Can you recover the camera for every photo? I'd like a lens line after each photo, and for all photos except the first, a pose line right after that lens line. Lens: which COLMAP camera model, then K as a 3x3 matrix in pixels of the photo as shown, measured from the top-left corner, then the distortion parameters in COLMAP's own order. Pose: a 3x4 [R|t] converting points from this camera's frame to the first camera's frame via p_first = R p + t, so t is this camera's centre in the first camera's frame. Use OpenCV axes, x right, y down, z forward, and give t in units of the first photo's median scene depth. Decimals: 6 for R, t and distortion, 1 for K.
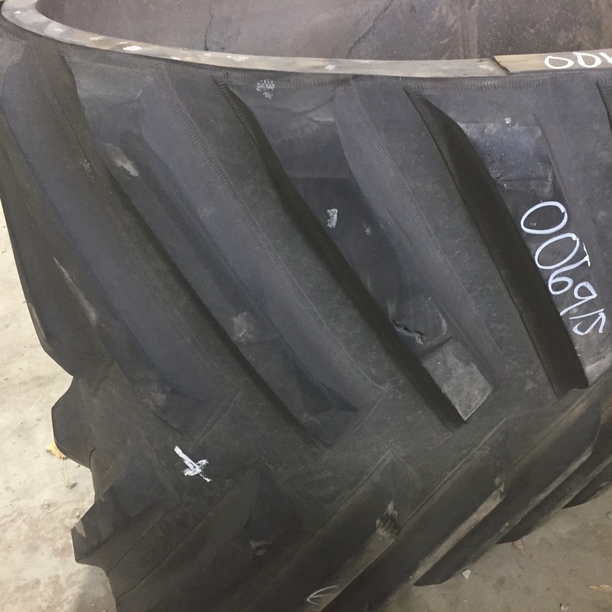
lens RADIAL K [[705.4, 0, 309.8], [0, 705.4, 308.0], [0, 0, 1]] dist [0.065568, -0.045502]
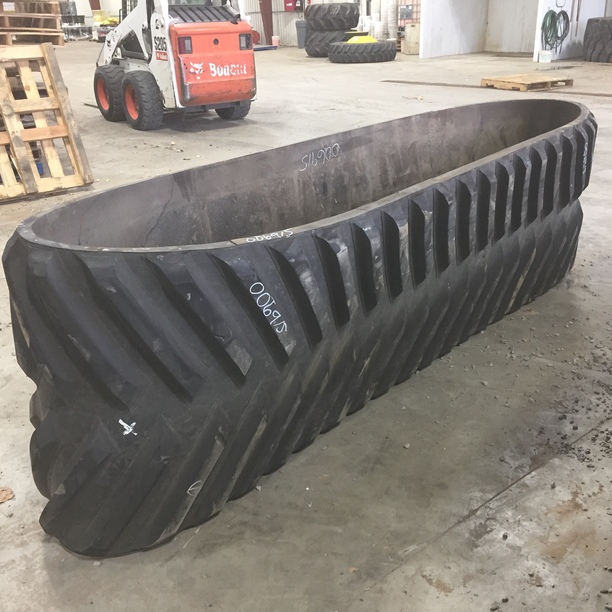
lens RADIAL K [[705.4, 0, 309.8], [0, 705.4, 308.0], [0, 0, 1]] dist [0.065568, -0.045502]
pose [[0.919832, -0.136672, 0.367736, -0.518555], [0.210759, 0.962754, -0.169365, 0.456741], [-0.330892, 0.233291, 0.914377, -1.614380]]
